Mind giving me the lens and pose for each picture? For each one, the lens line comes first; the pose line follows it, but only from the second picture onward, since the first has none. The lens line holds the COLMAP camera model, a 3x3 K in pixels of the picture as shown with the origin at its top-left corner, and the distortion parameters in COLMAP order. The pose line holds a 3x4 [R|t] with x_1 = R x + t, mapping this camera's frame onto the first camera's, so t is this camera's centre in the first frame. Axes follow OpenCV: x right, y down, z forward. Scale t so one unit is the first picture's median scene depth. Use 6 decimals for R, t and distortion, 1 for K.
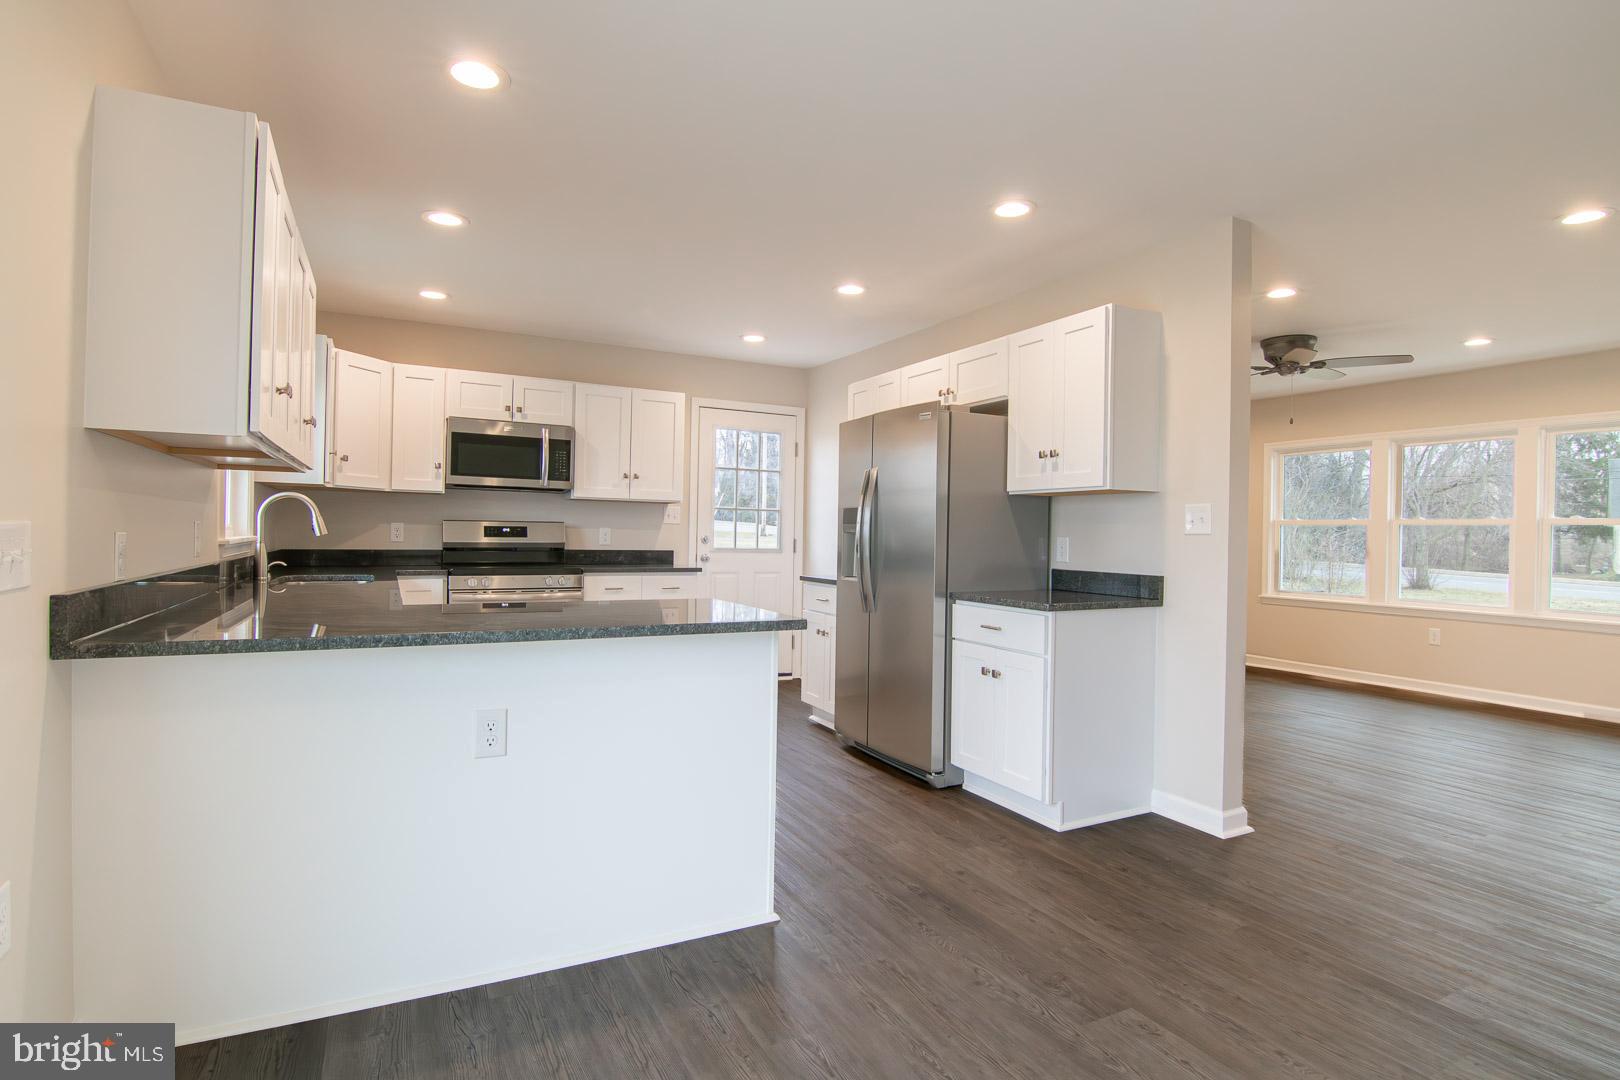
lens RADIAL K [[849.7, 0, 805.7], [0, 849.7, 531.4], [0, 0, 1]] dist [0.001396, -0.000186]
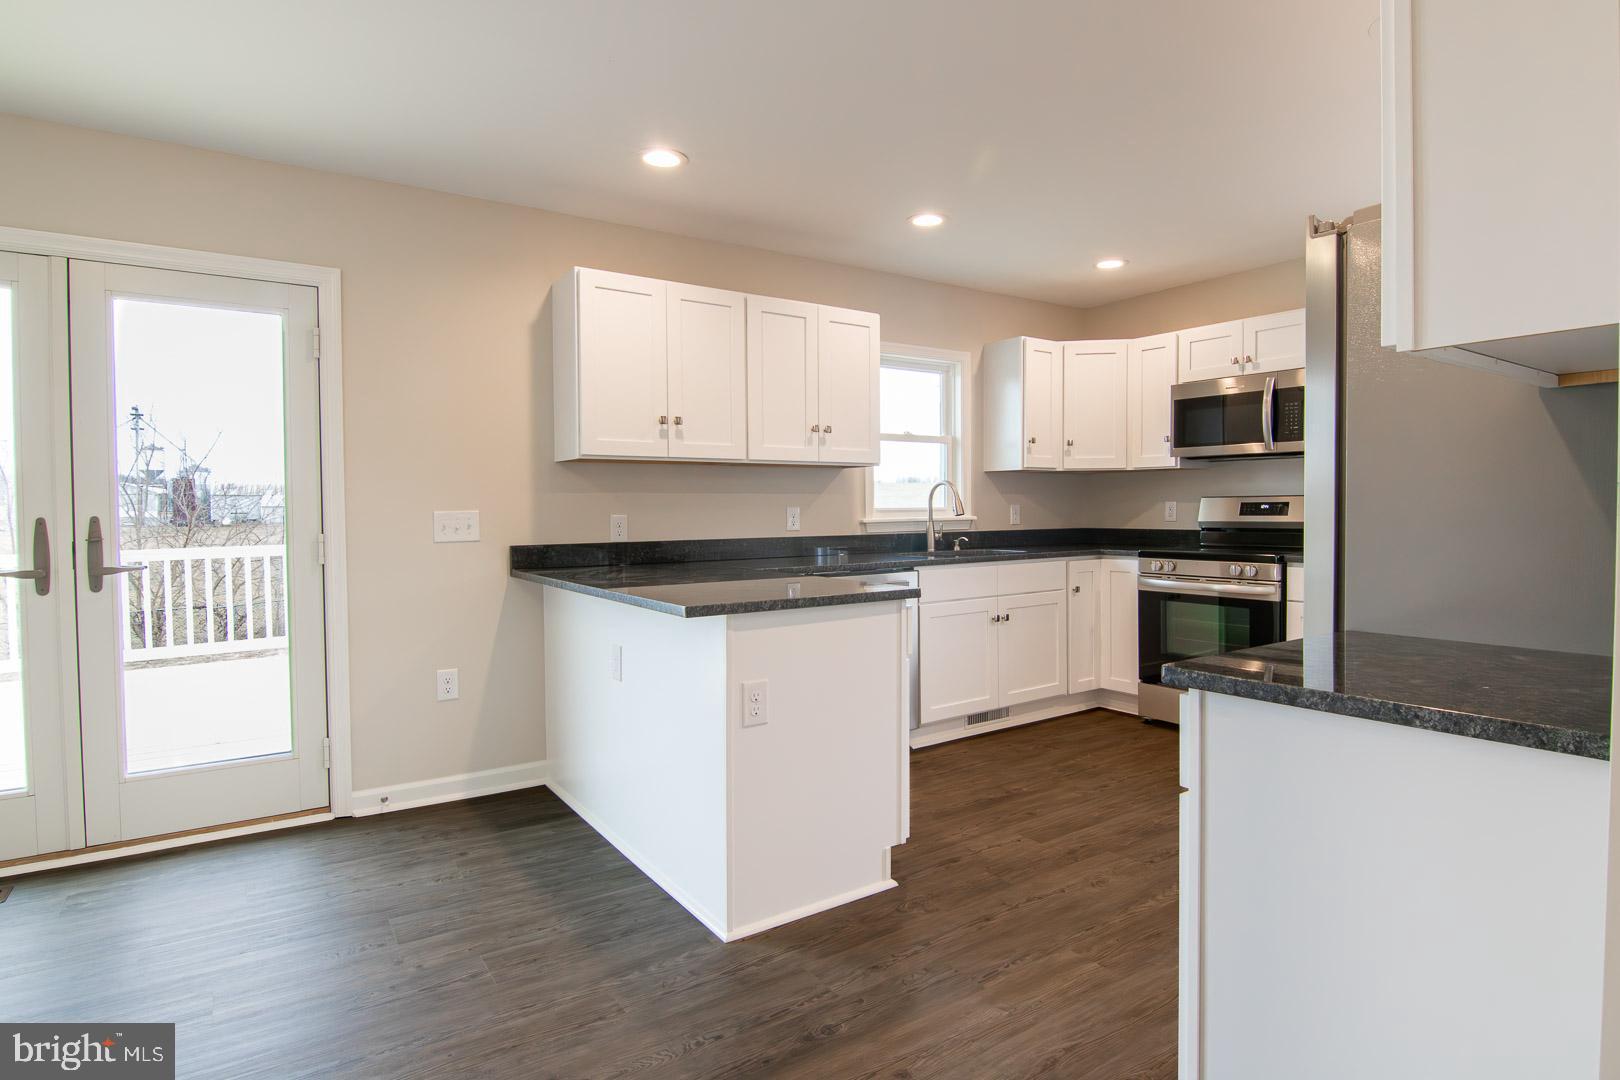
lens RADIAL K [[849.7, 0, 805.7], [0, 849.7, 531.4], [0, 0, 1]] dist [0.001396, -0.000186]
pose [[0.125886, 0.013072, -0.991959, 0.598417], [0.014685, 0.999779, 0.015039, 0.005012], [0.991936, -0.016460, 0.125666, 0.672738]]
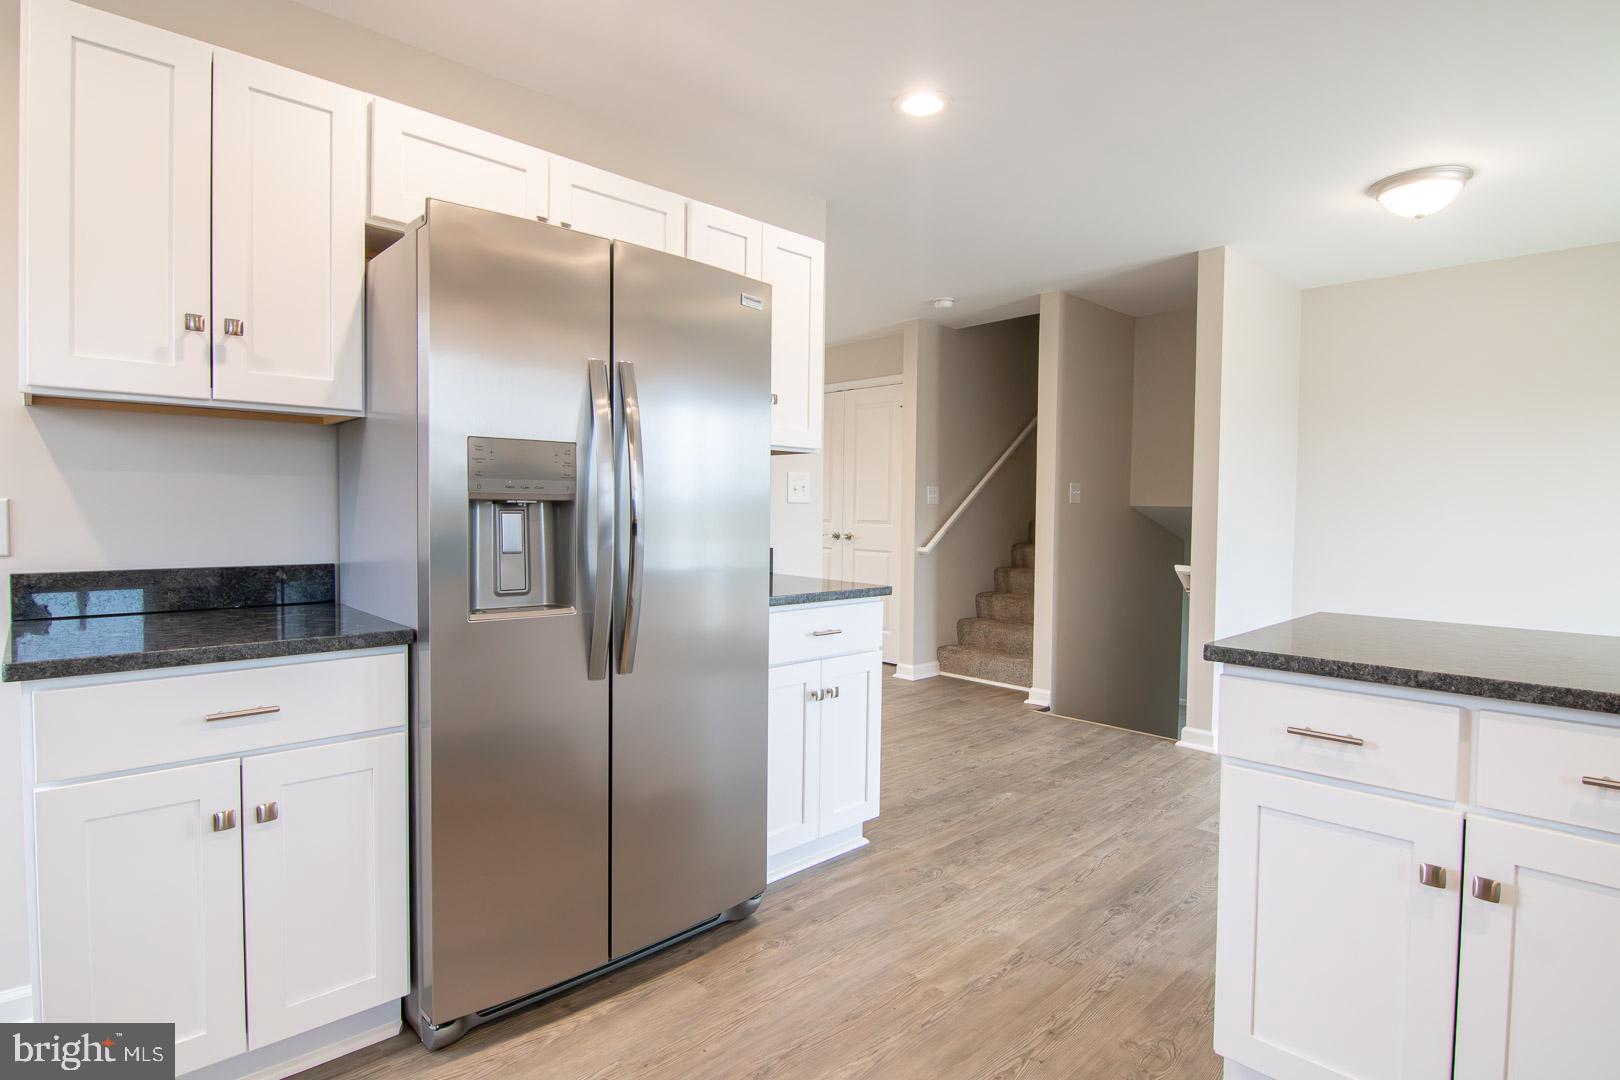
lens RADIAL K [[849.7, 0, 805.7], [0, 849.7, 531.4], [0, 0, 1]] dist [0.001396, -0.000186]
pose [[-0.318894, -0.044955, 0.946724, -0.441049], [-0.024874, 0.998927, 0.039055, -0.001281], [-0.947464, -0.011095, -0.319670, 1.189560]]
